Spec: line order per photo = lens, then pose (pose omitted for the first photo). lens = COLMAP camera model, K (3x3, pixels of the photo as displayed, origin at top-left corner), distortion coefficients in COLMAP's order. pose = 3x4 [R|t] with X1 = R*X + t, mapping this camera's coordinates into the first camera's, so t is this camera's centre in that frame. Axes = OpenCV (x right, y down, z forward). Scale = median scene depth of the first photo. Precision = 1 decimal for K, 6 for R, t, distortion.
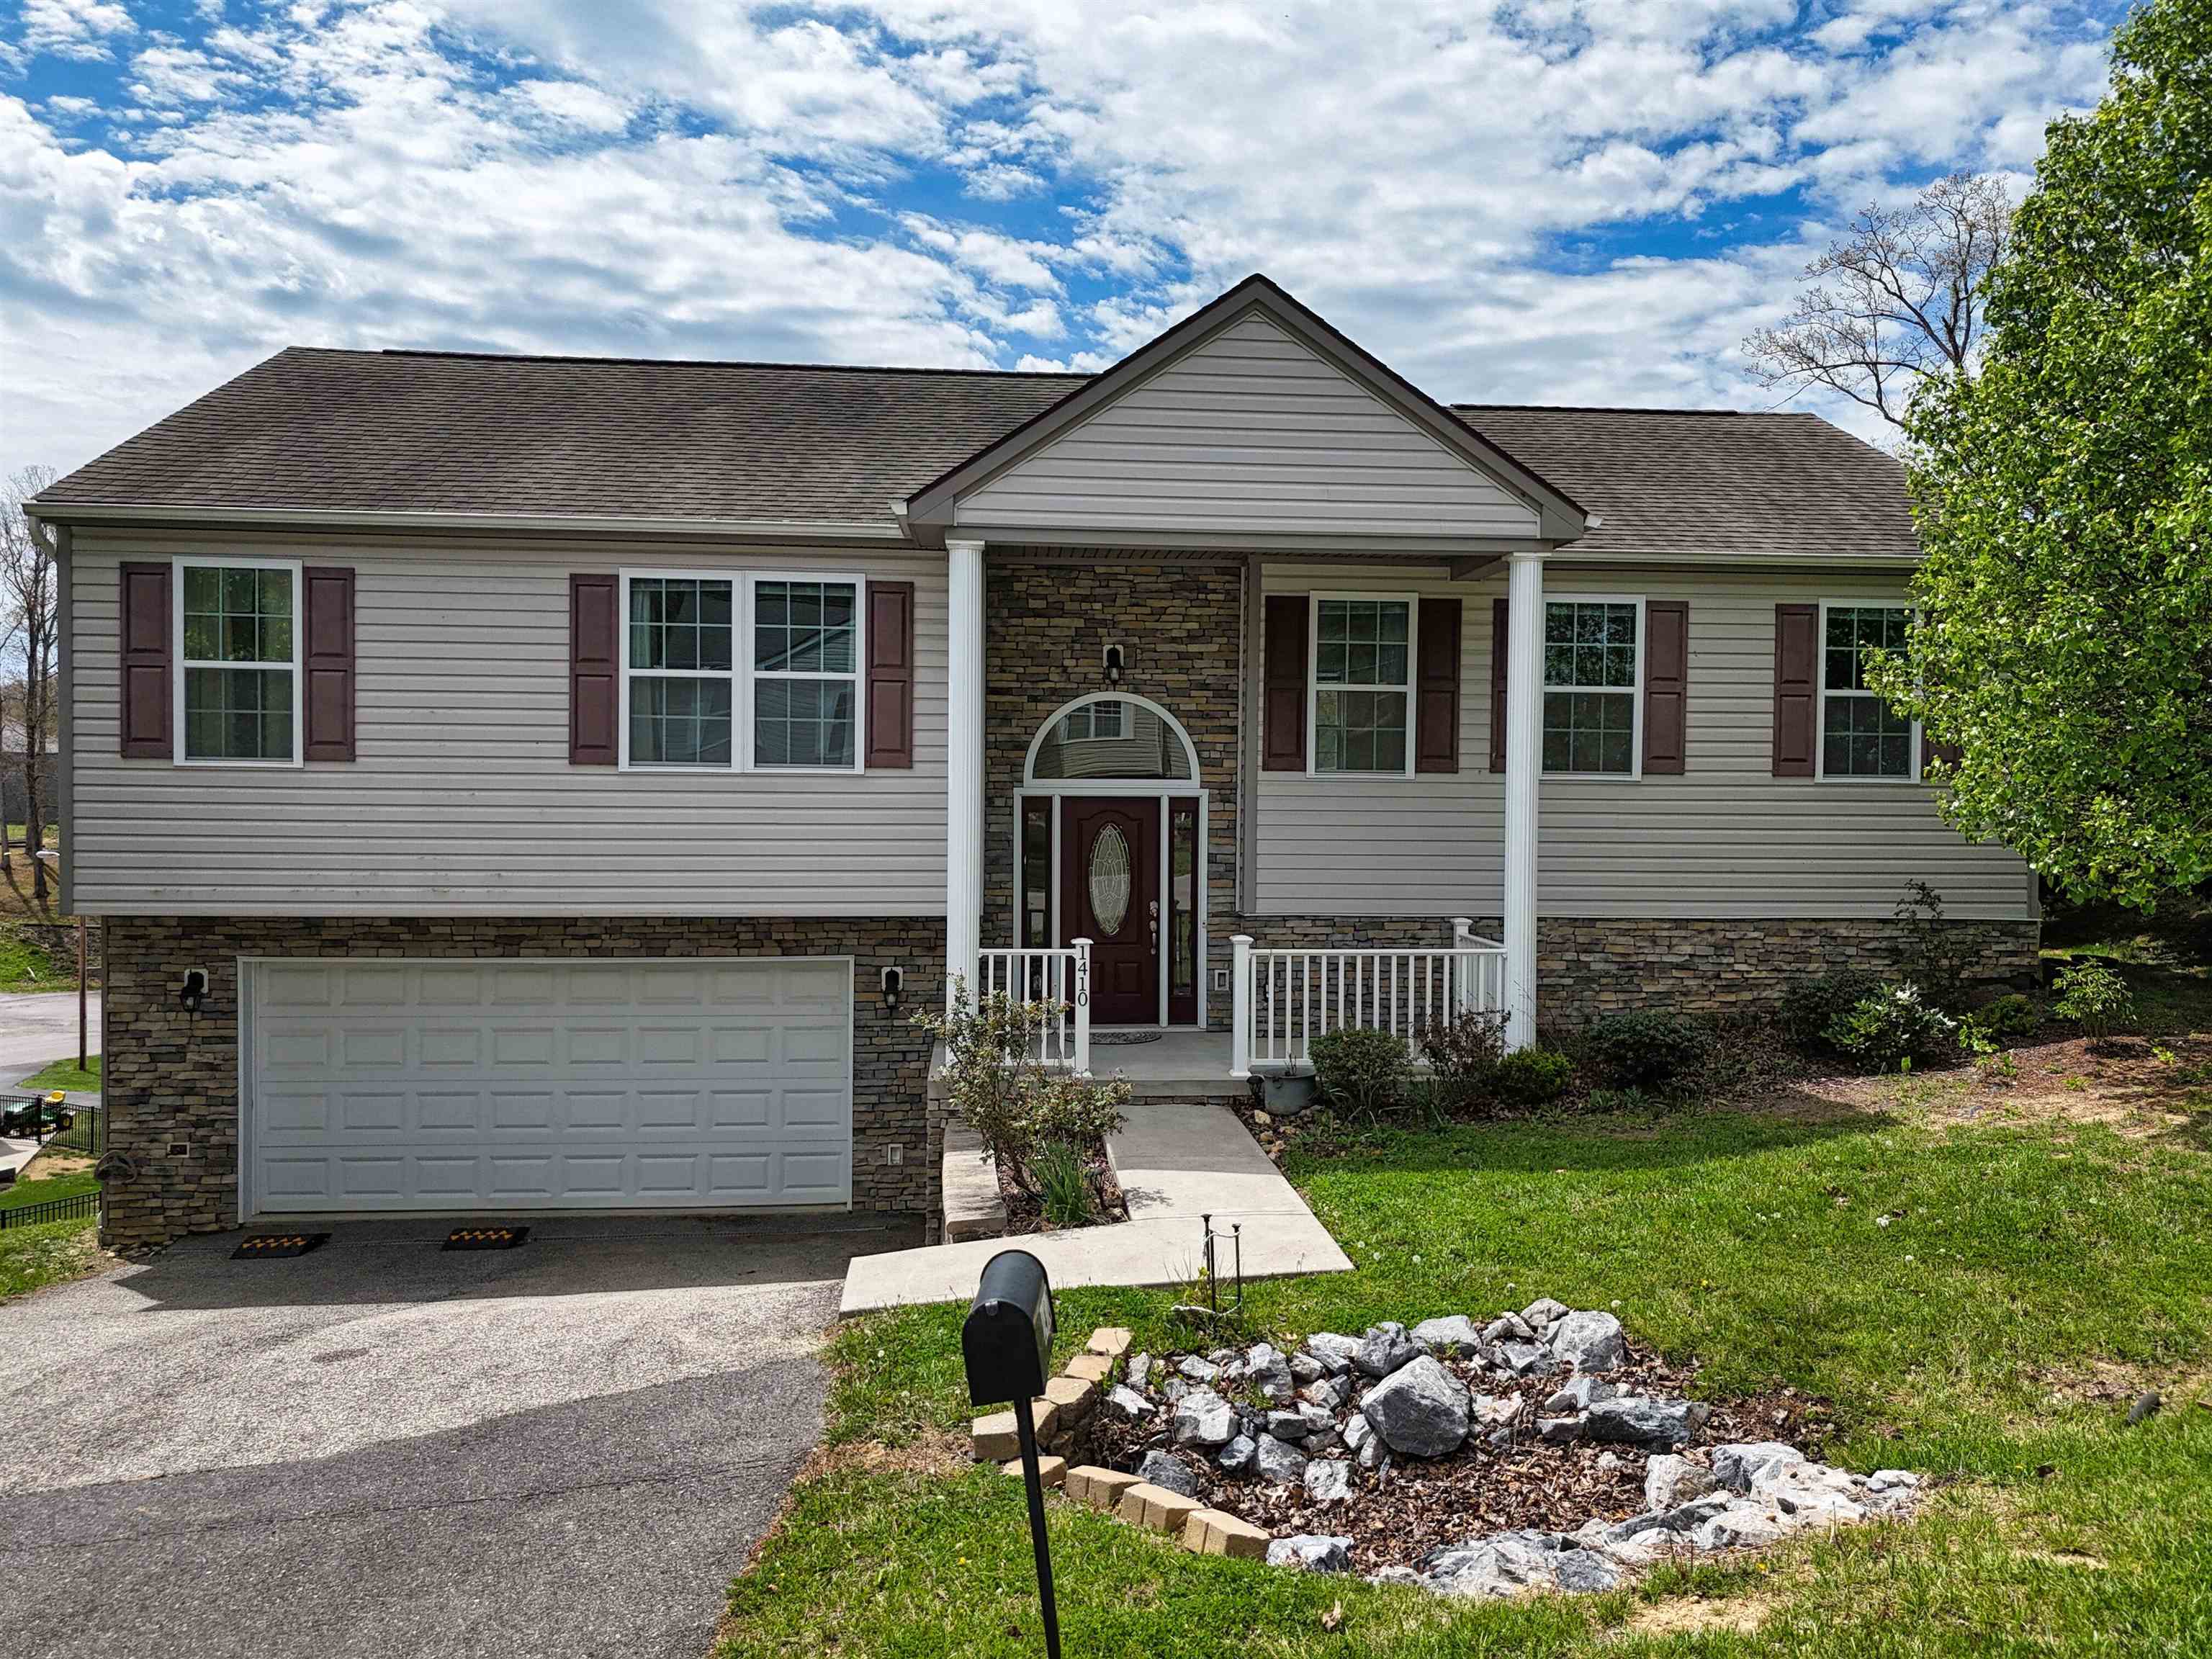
lens RADIAL K [[1639.2, 0, 1115.6], [0, 1639.2, 825.8], [0, 0, 1]] dist [0.059462, -0.046807]
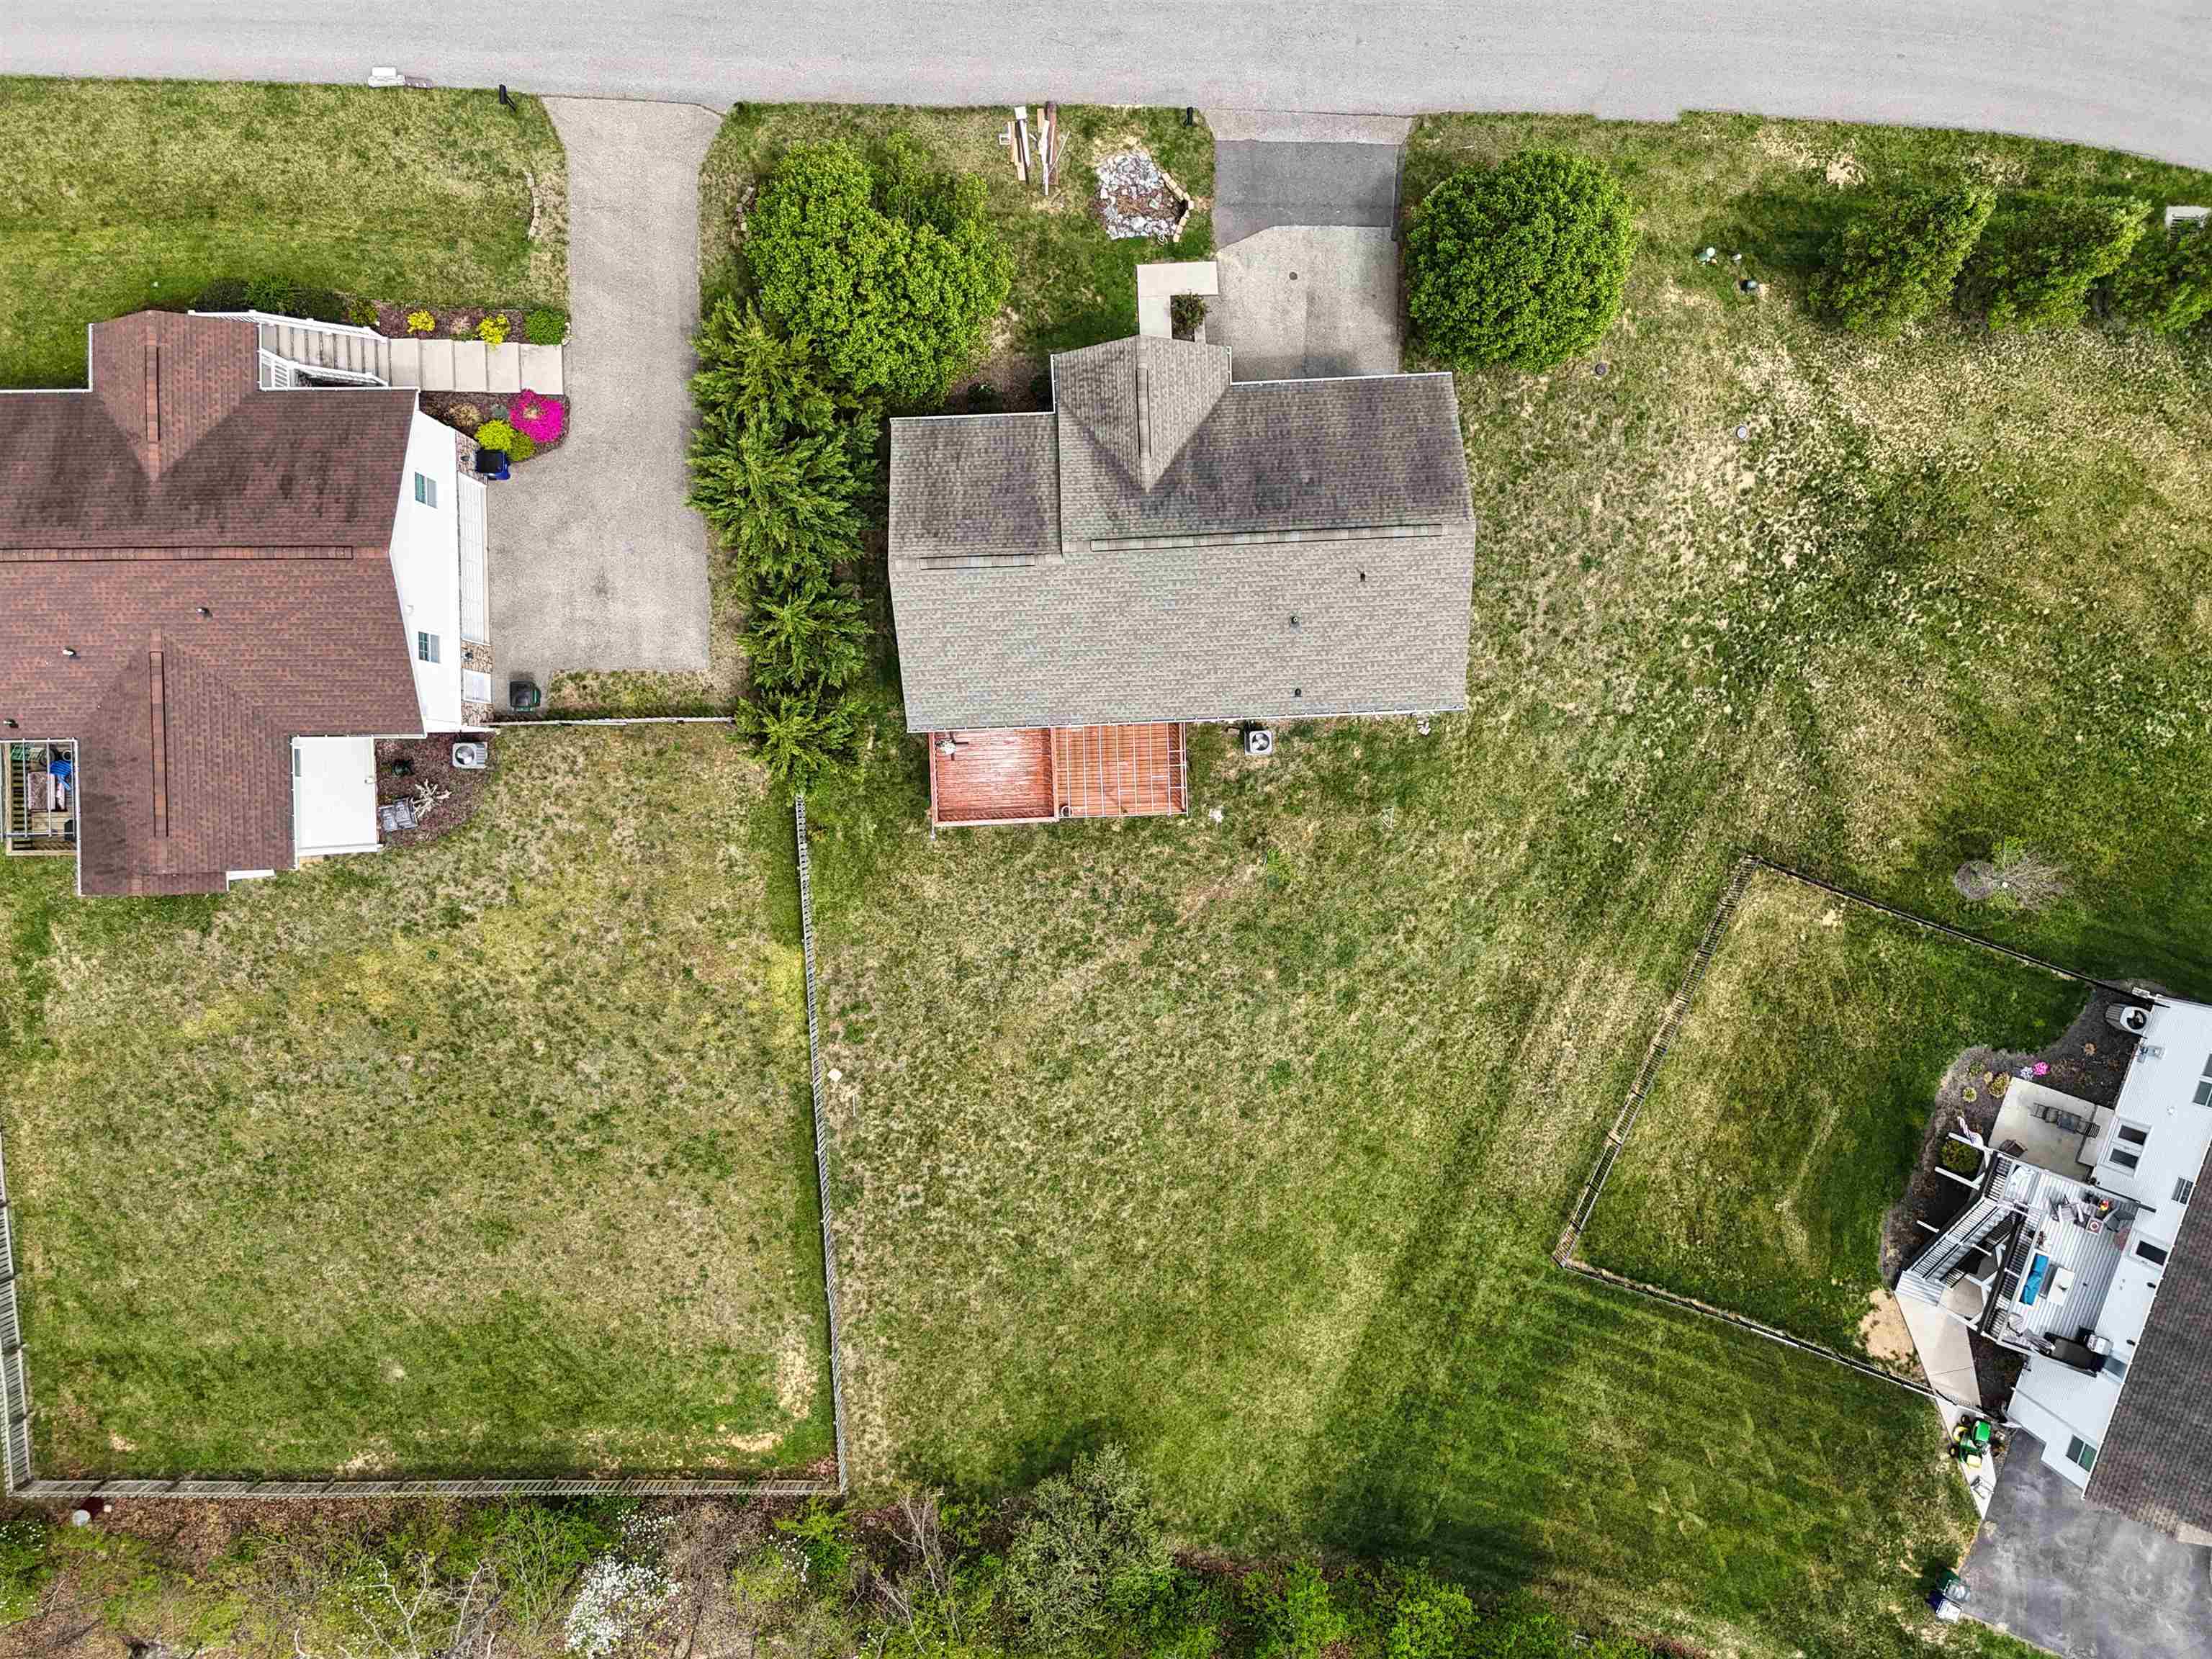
lens RADIAL K [[1653.9, 0, 1108.7], [0, 1653.9, 818.5], [0, 0, 1]] dist [0.038903, -0.008121]
pose [[-0.999196, -0.040087, -0.000696, 0.105899], [0.000649, -0.033520, 0.999438, -3.820400], [-0.040088, 0.998634, 0.033519, 1.792373]]
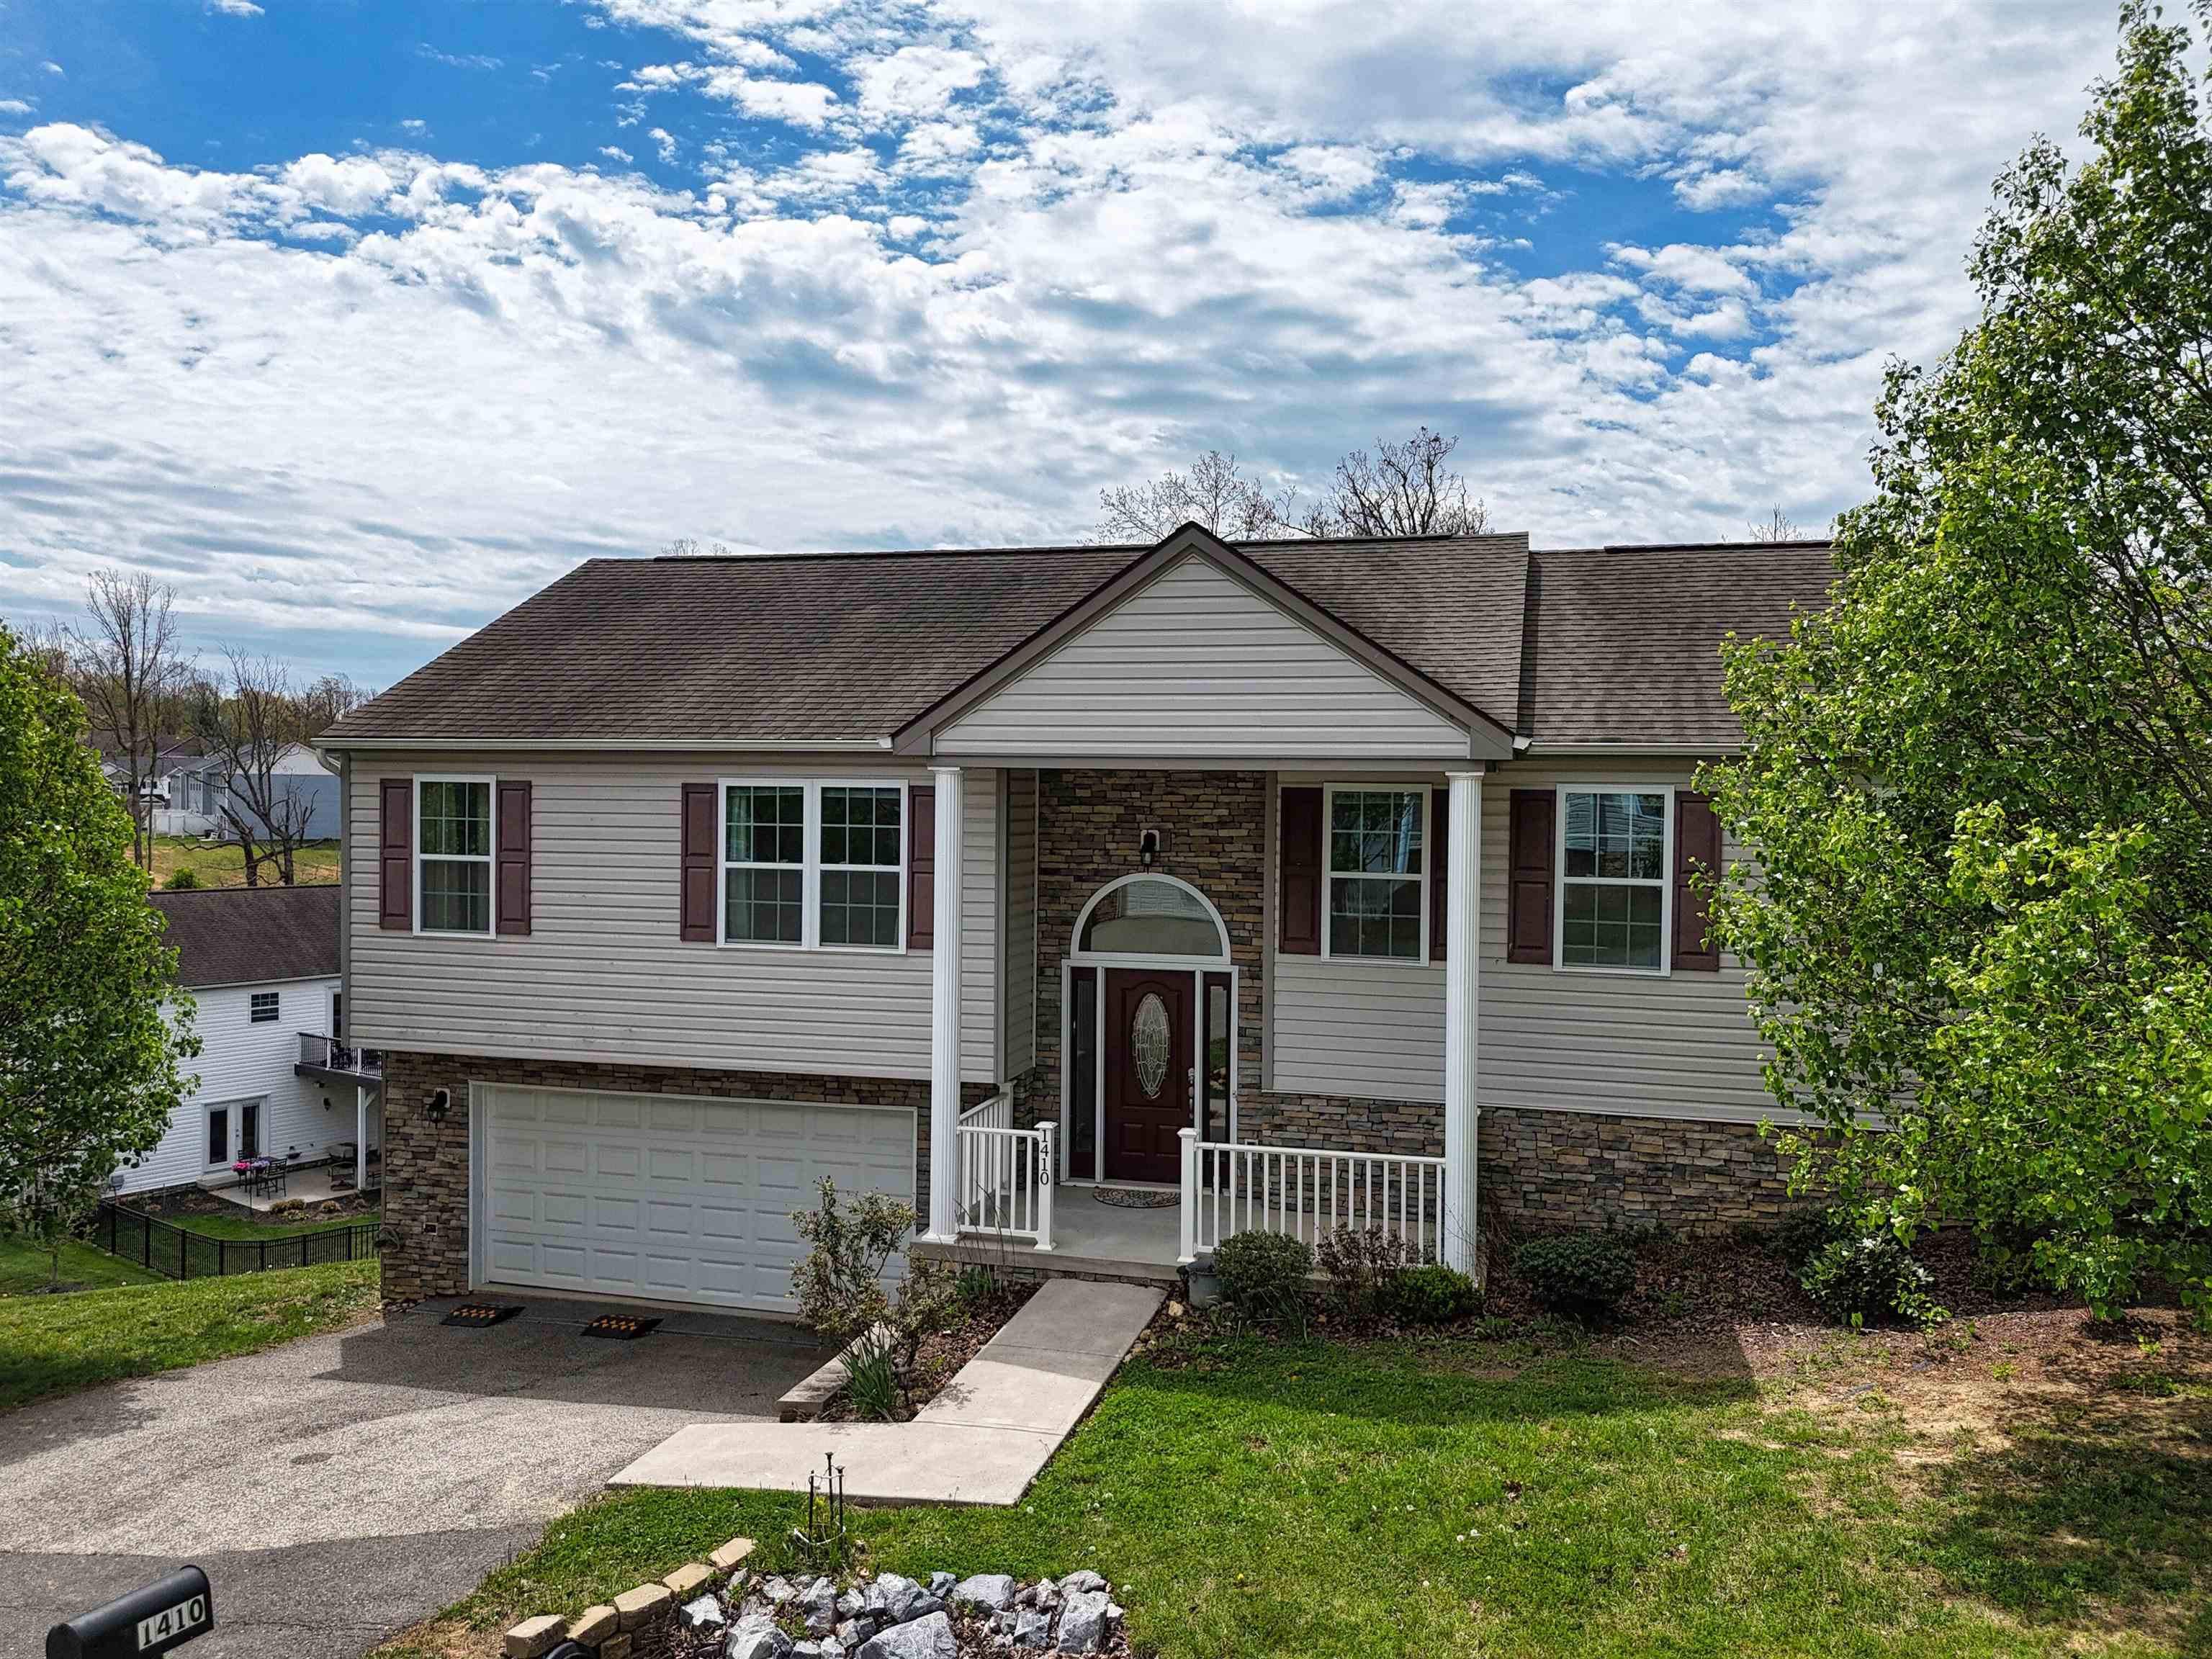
lens RADIAL K [[1653.9, 0, 1108.7], [0, 1653.9, 818.5], [0, 0, 1]] dist [0.038903, -0.008121]
pose [[0.940132, 0.006924, -0.340740, 0.361425], [-0.008592, 0.999957, -0.003388, -0.120431], [0.340702, 0.006113, 0.940152, -0.031052]]
